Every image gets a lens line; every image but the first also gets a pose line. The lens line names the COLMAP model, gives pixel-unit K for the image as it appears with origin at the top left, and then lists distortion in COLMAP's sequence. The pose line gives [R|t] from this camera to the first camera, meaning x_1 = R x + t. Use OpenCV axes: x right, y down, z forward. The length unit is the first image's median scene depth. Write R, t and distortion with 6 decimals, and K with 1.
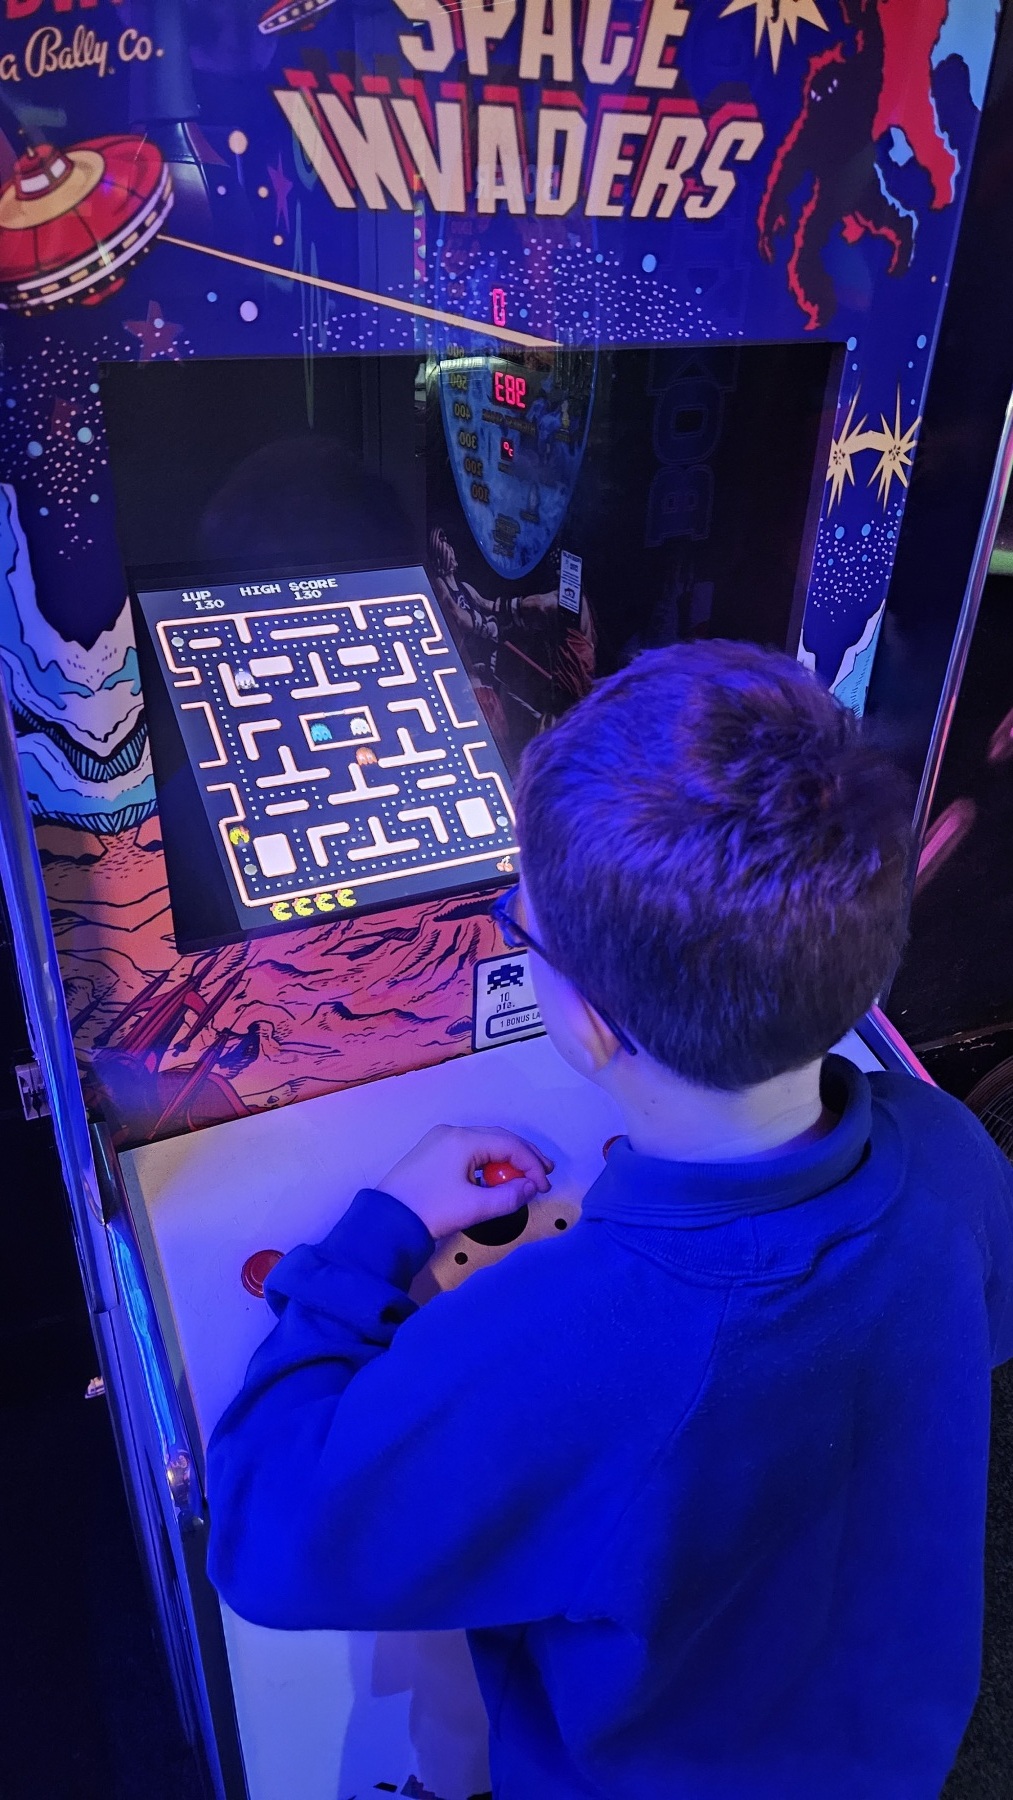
lens RADIAL K [[1184.8, 0, 508.7], [0, 1184.8, 908.4], [0, 0, 1]] dist [0.024963, -0.006384]
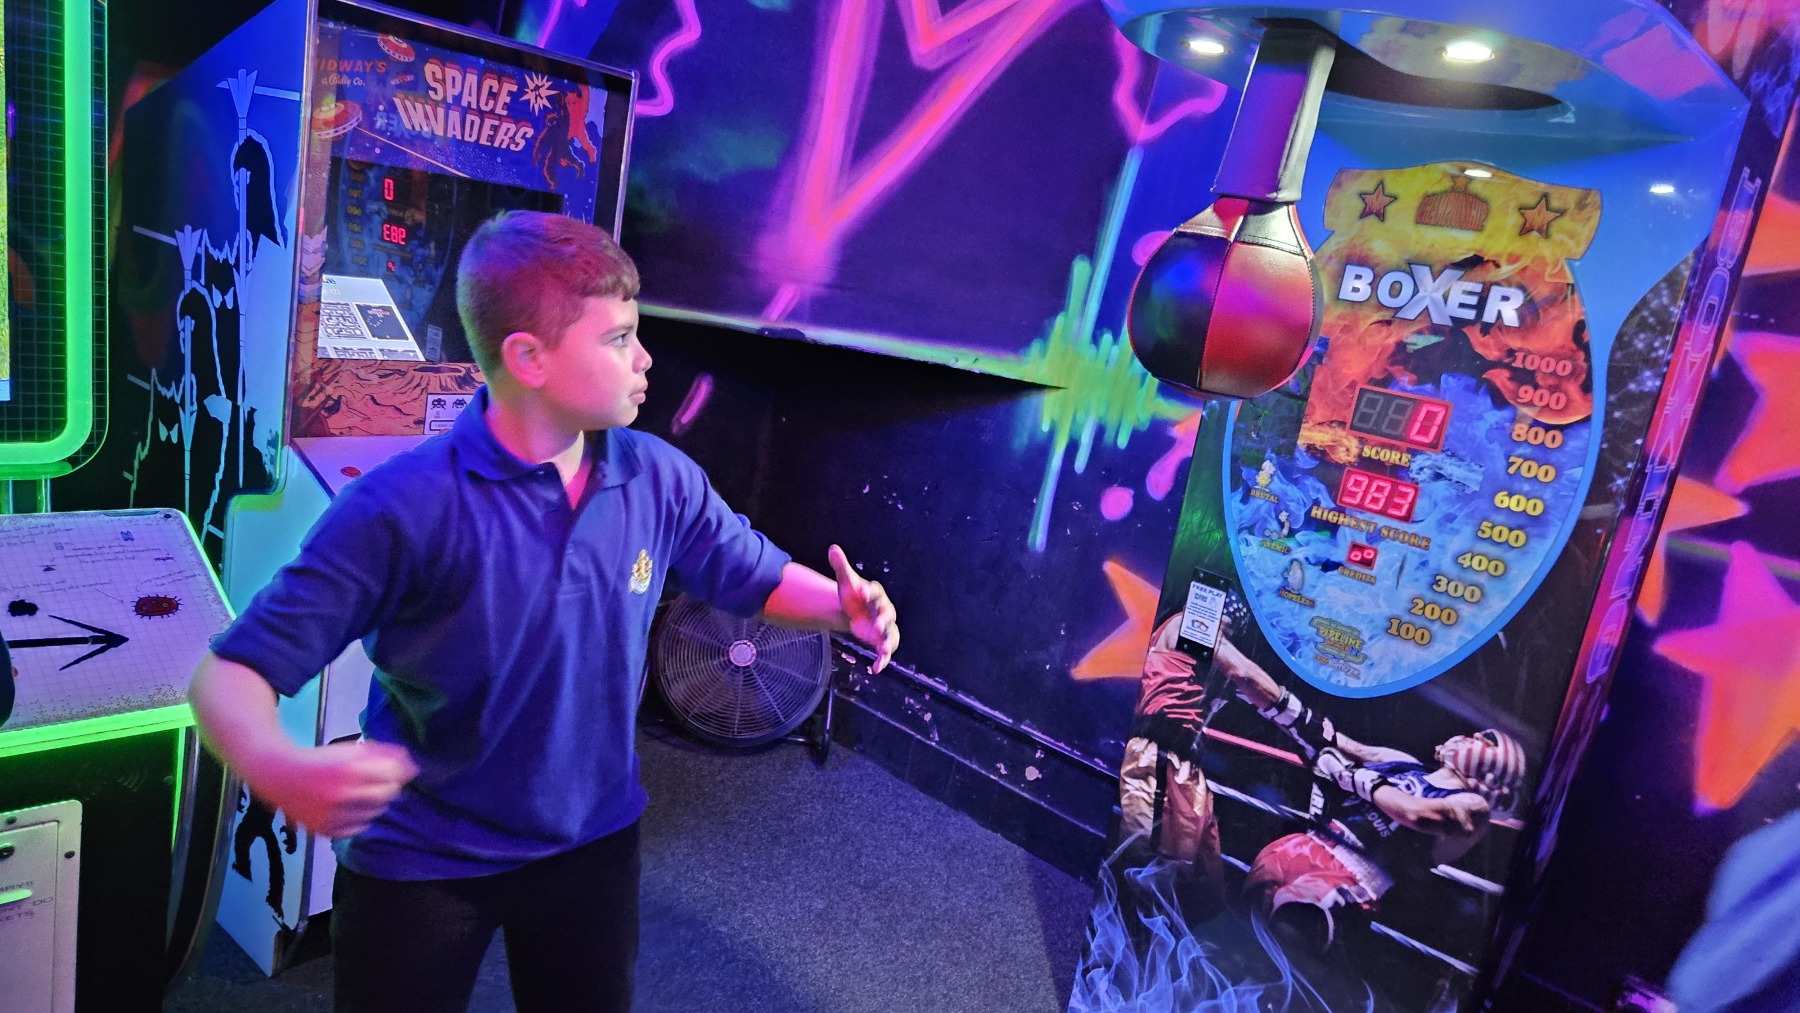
lens RADIAL K [[1184.8, 0, 906.9], [0, 1184.8, 504.2], [0, 0, 1]] dist [0.024963, -0.006384]
pose [[0.887918, 0.033747, 0.458762, -0.358367], [0.091371, 0.964494, -0.247795, 1.296916], [-0.450836, 0.261939, 0.853309, -2.067981]]
